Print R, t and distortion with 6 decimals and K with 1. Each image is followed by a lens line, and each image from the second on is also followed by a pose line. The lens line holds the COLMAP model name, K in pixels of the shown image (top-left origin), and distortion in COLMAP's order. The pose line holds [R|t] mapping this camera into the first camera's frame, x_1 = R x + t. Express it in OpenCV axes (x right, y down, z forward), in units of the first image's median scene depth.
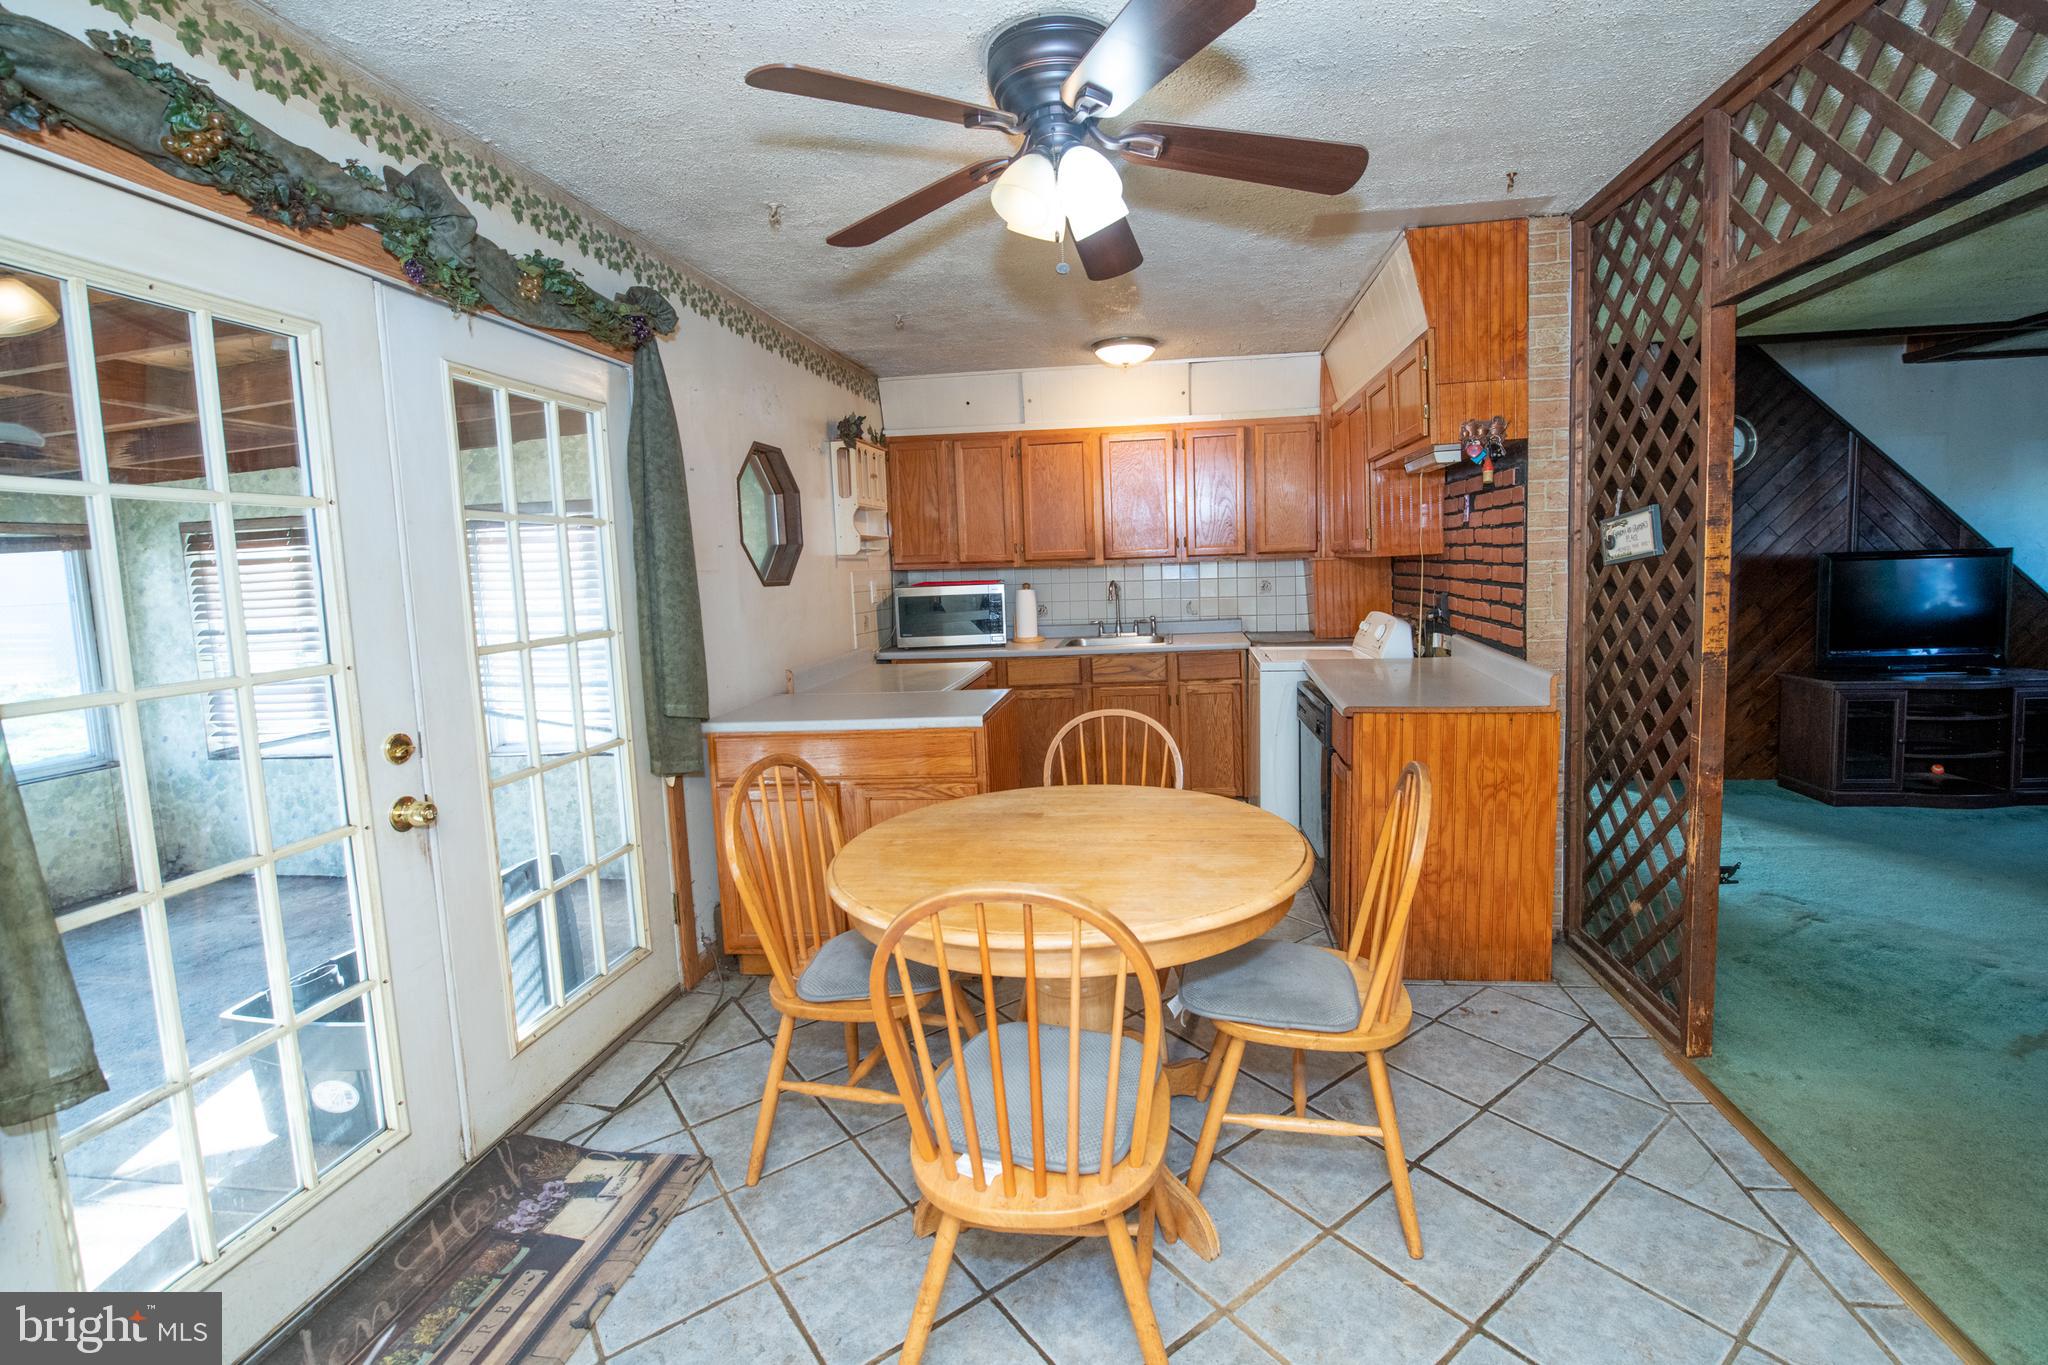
lens RADIAL K [[878.5, 0, 1064.9], [0, 878.5, 642.3], [0, 0, 1]] dist [0.000652, -0.011077]
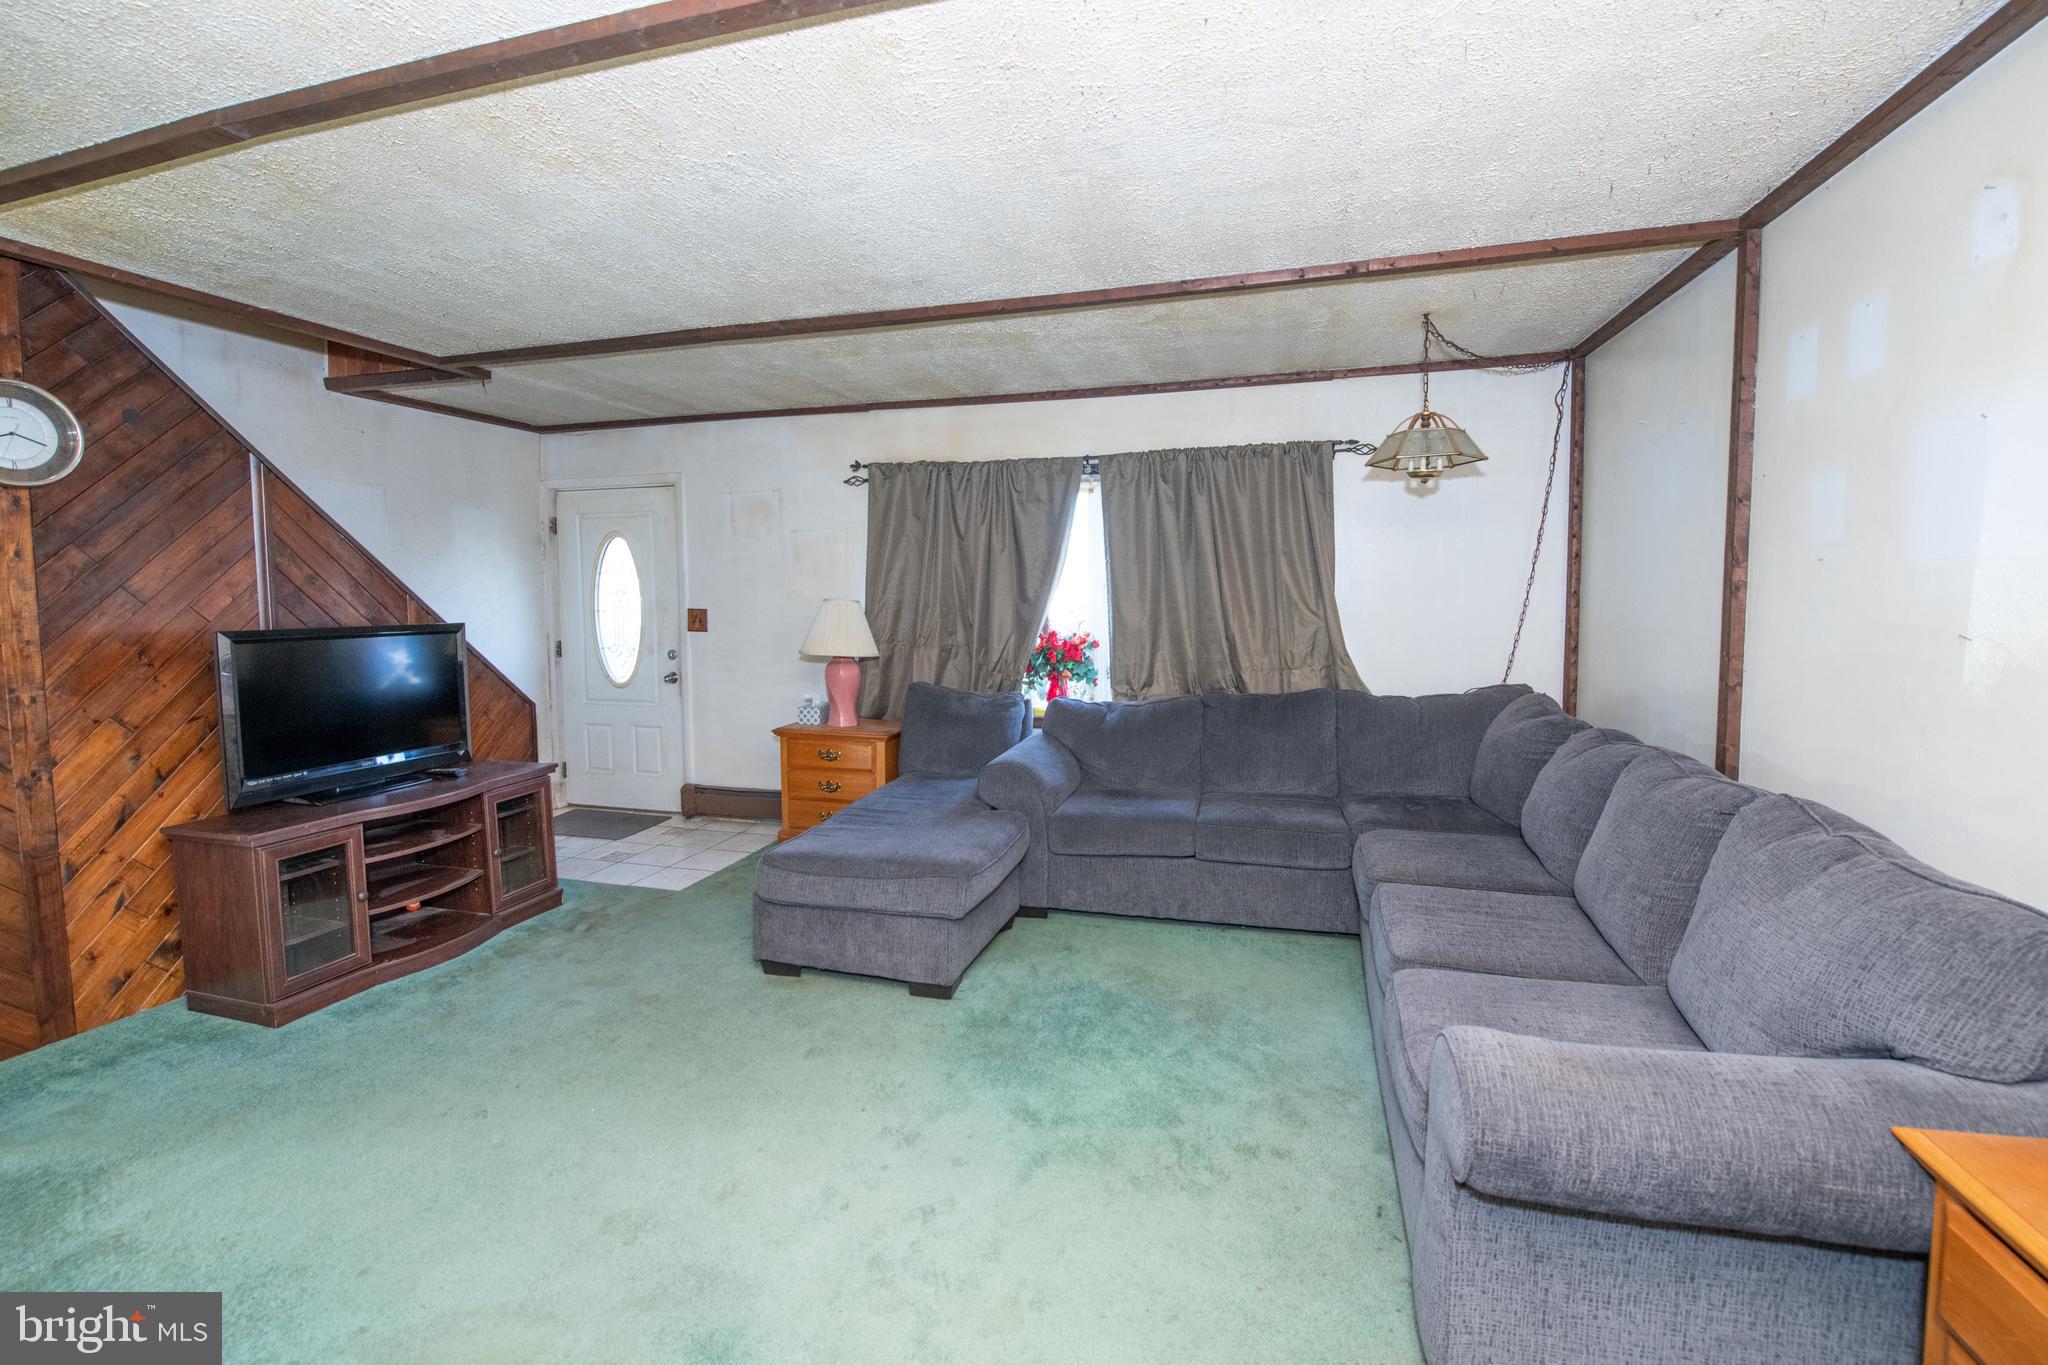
lens RADIAL K [[850.7, 0, 1028.0], [0, 850.7, 646.9], [0, 0, 1]] dist [-0.017132, -0.000244]
pose [[0.143011, -0.025343, 0.989397, 0.333389], [0.094647, 0.995441, 0.011817, -0.040981], [-0.985185, 0.091954, 0.144757, 0.317061]]
